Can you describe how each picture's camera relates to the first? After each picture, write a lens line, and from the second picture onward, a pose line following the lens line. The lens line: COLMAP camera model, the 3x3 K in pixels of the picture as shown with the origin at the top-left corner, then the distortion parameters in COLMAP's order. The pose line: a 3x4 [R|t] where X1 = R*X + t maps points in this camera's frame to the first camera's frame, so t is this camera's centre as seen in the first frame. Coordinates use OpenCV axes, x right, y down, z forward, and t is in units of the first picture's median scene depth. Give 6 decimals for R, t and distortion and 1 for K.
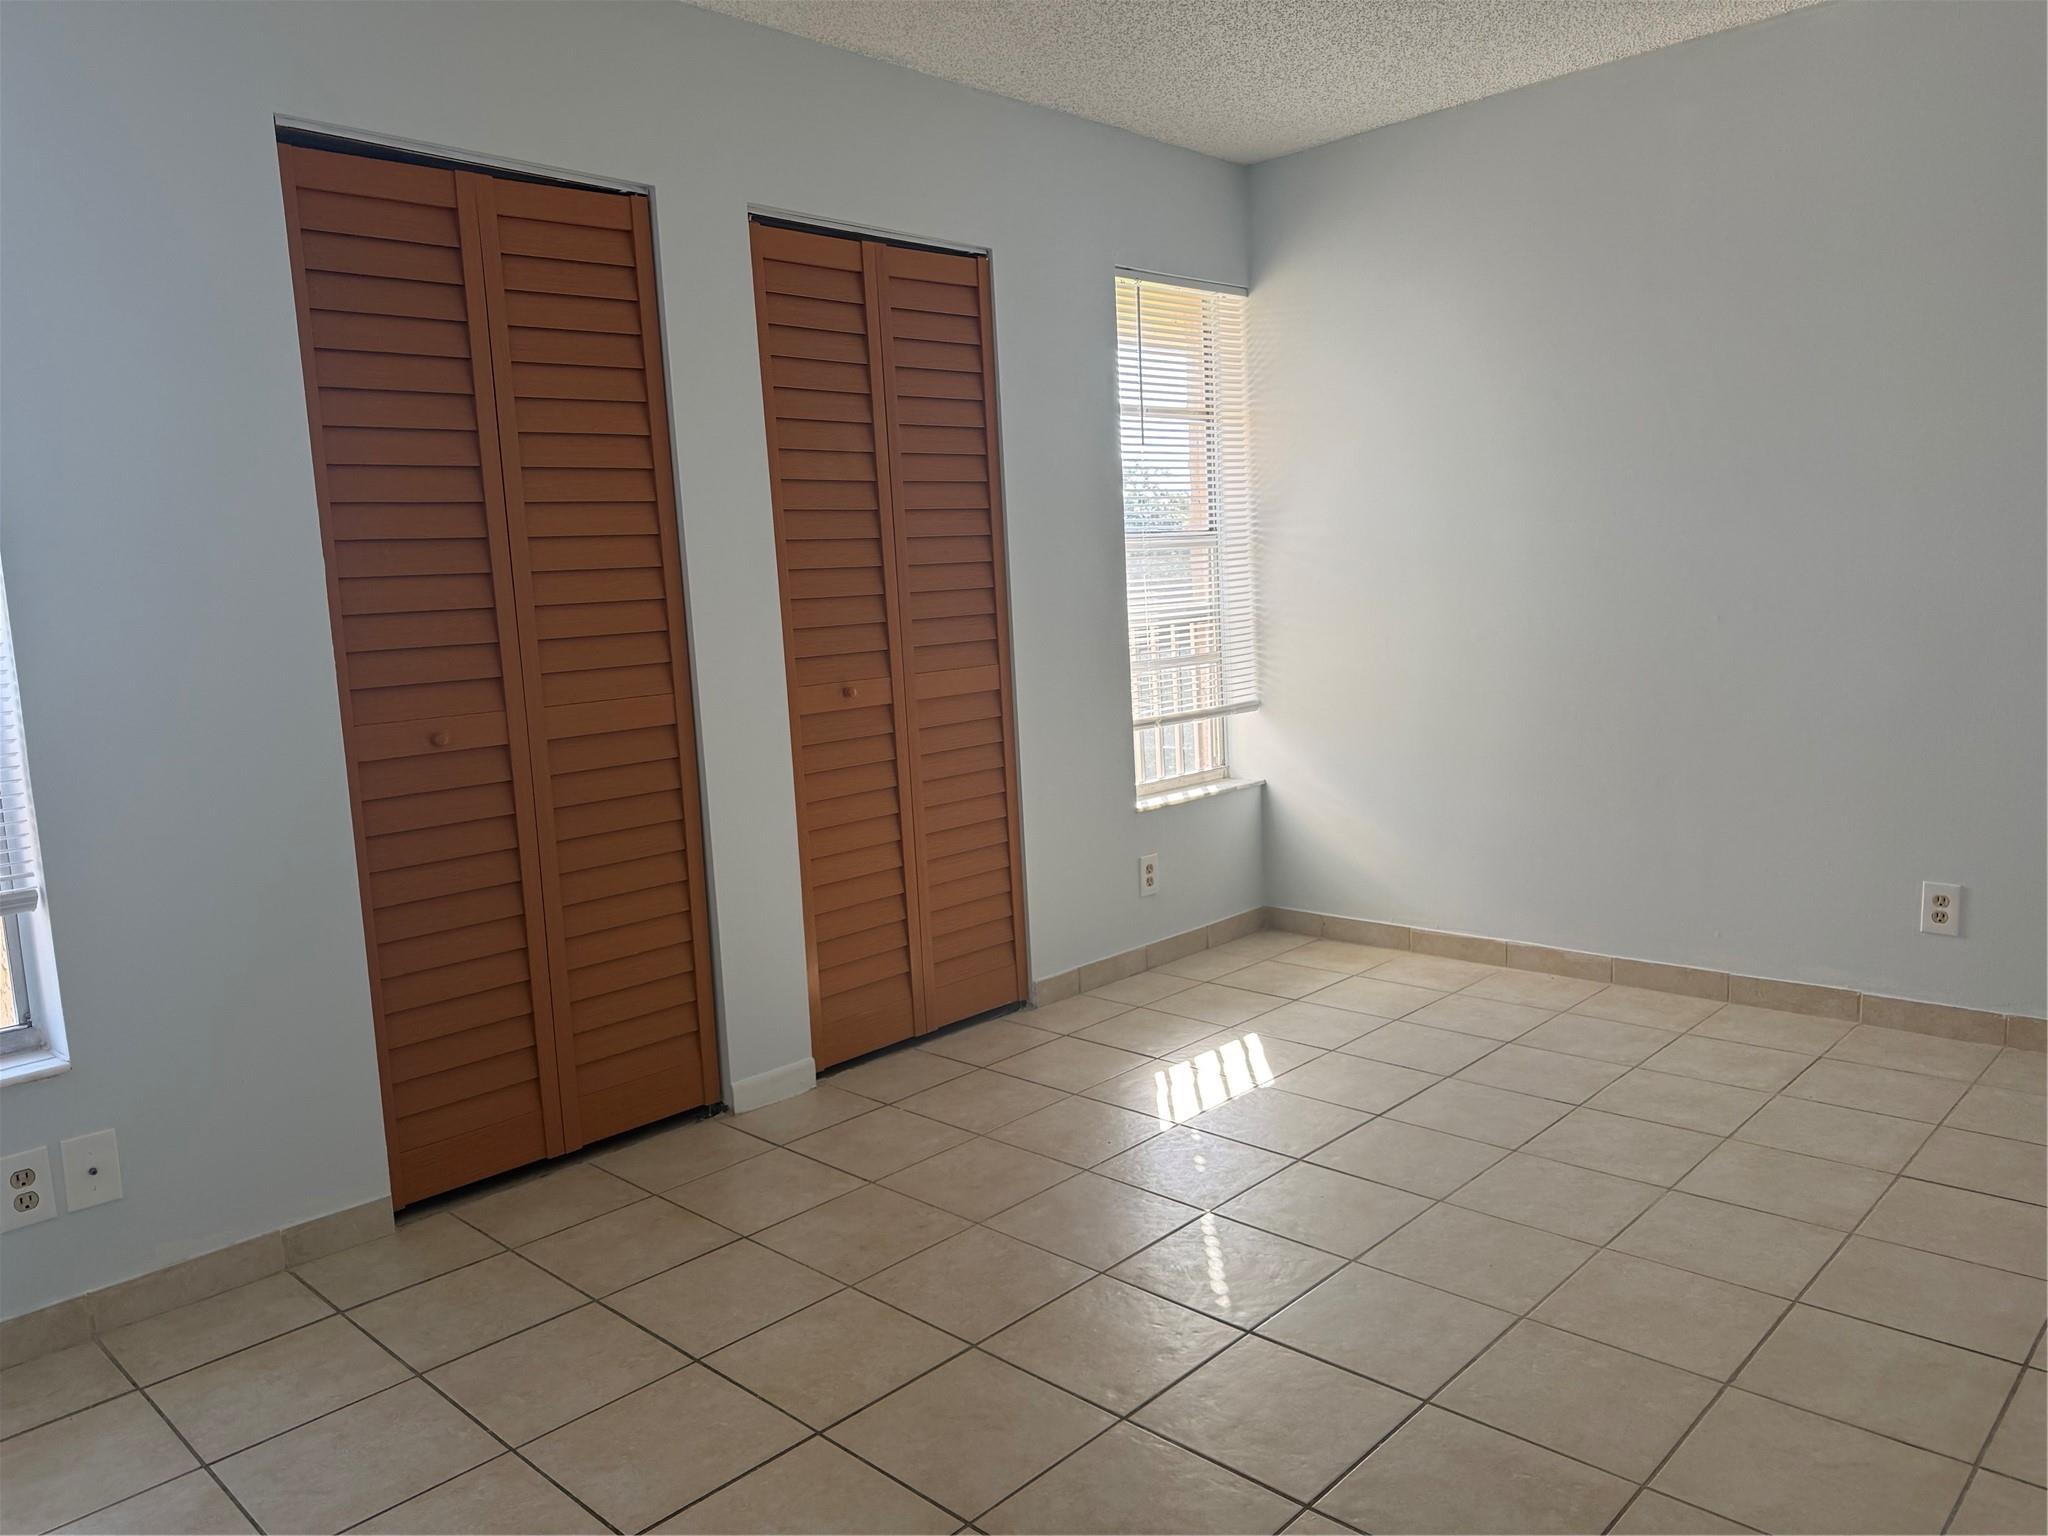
lens RADIAL K [[1457.9, 0, 1038.4], [0, 1457.9, 769.4], [0, 0, 1]] dist [0.100126, -0.131884]
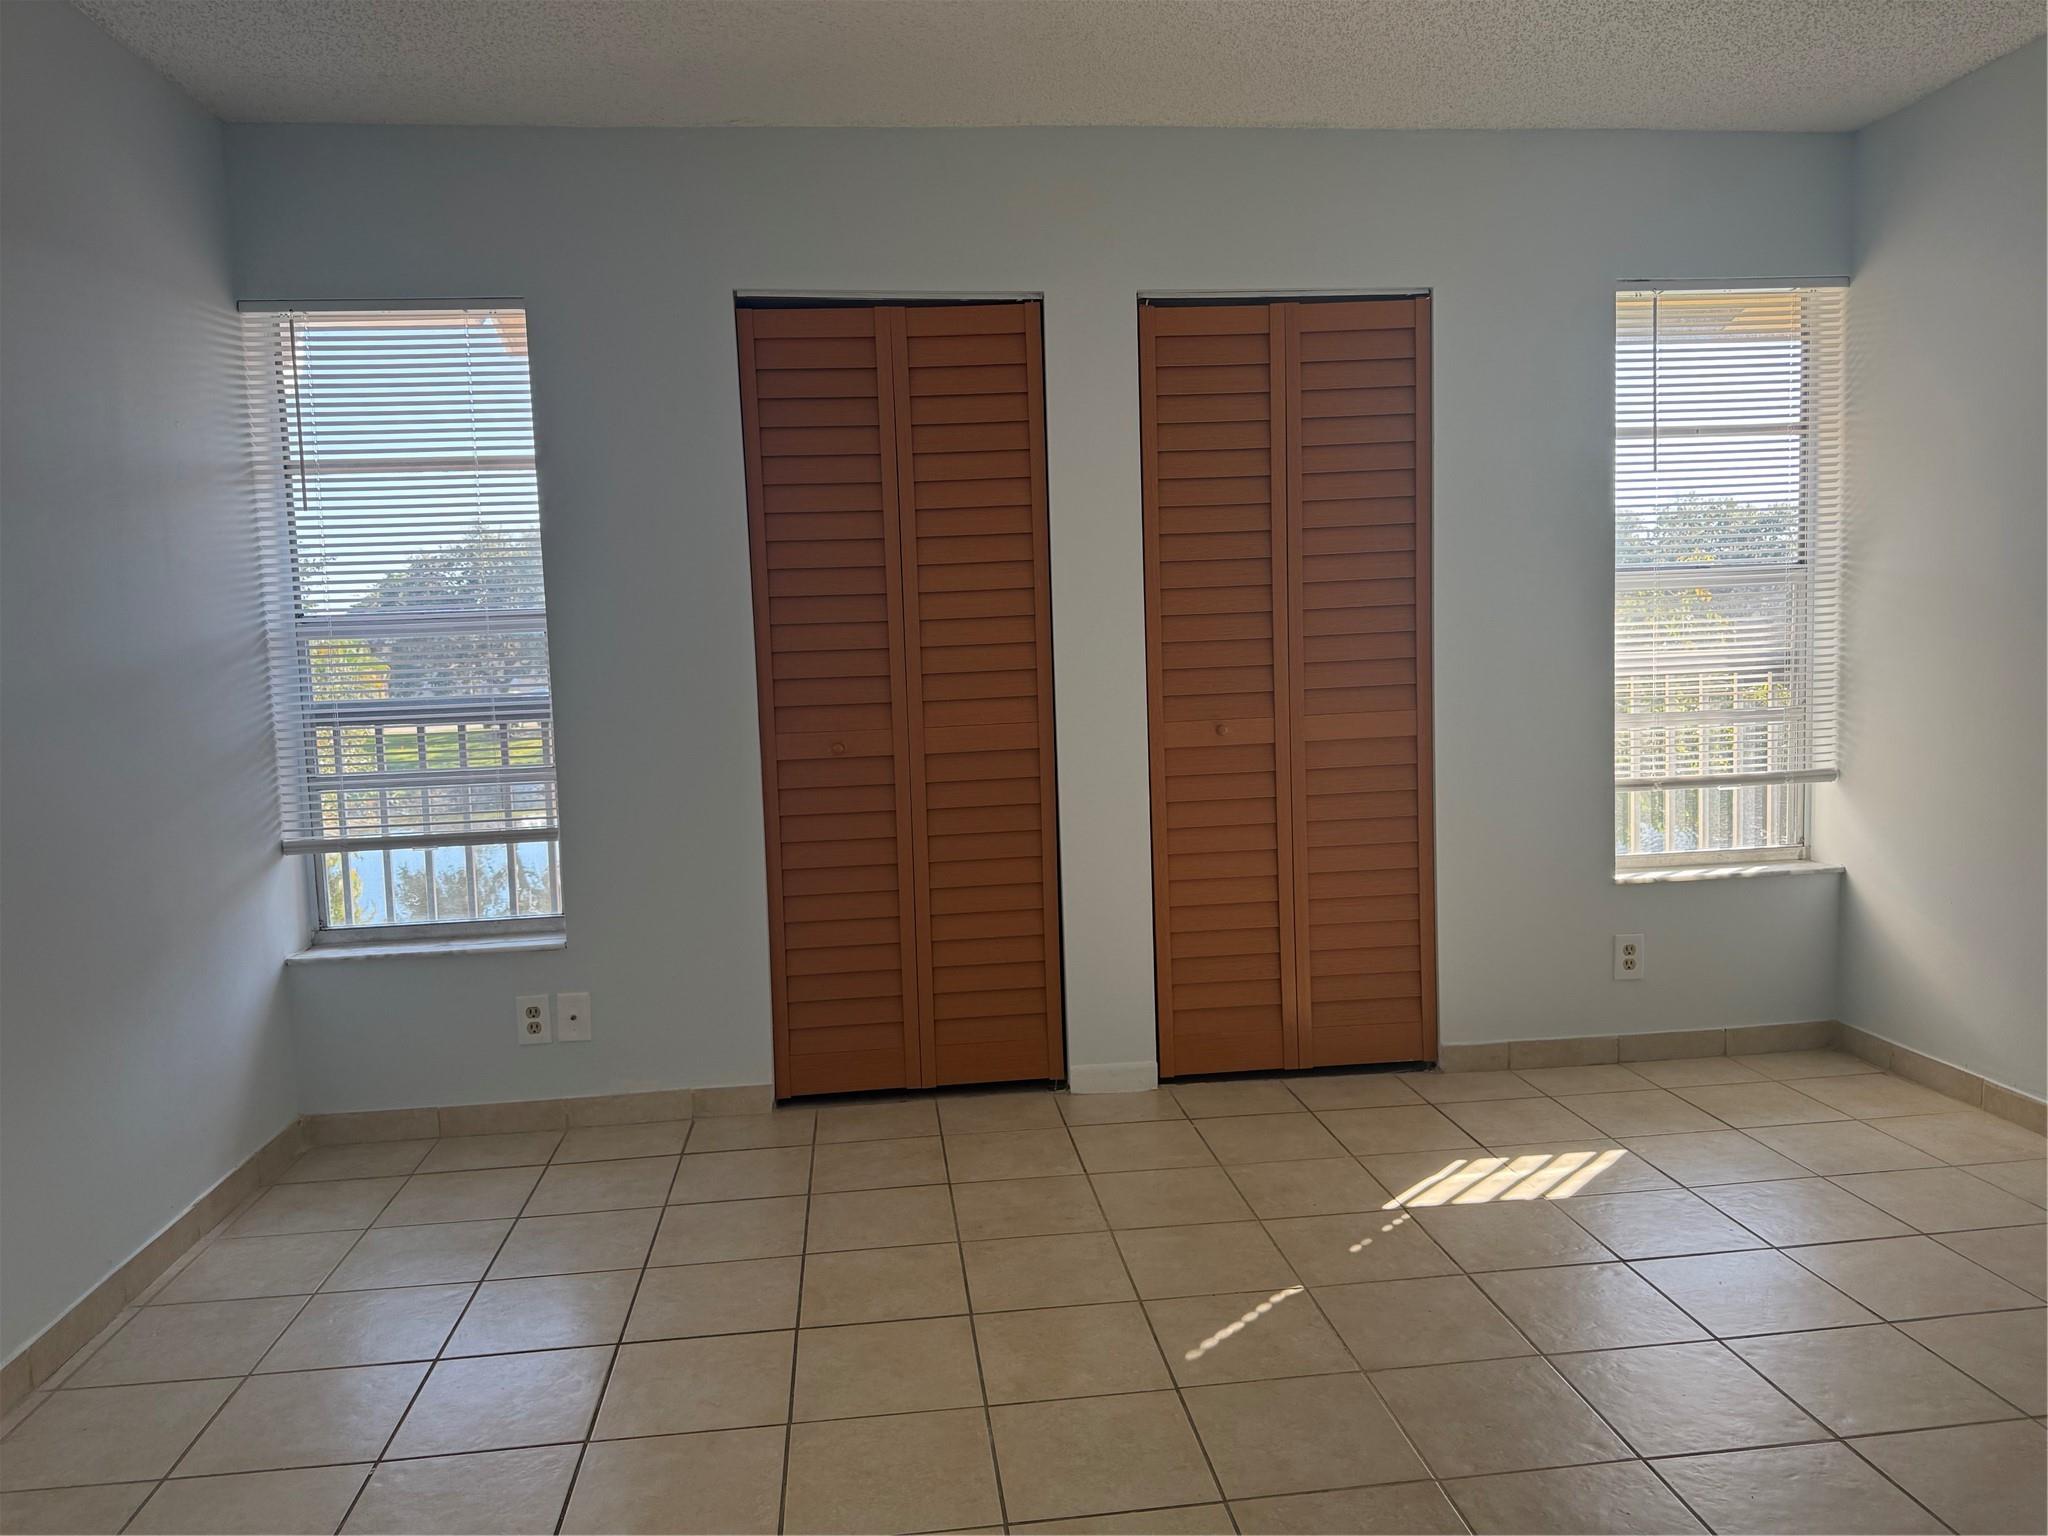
lens RADIAL K [[1457.9, 0, 1038.4], [0, 1457.9, 769.4], [0, 0, 1]] dist [0.100126, -0.131884]
pose [[0.765036, 0.076893, -0.639381, 0.420044], [-0.085838, 0.996163, 0.017093, -0.028727], [0.638241, 0.041807, 0.768700, 0.092691]]
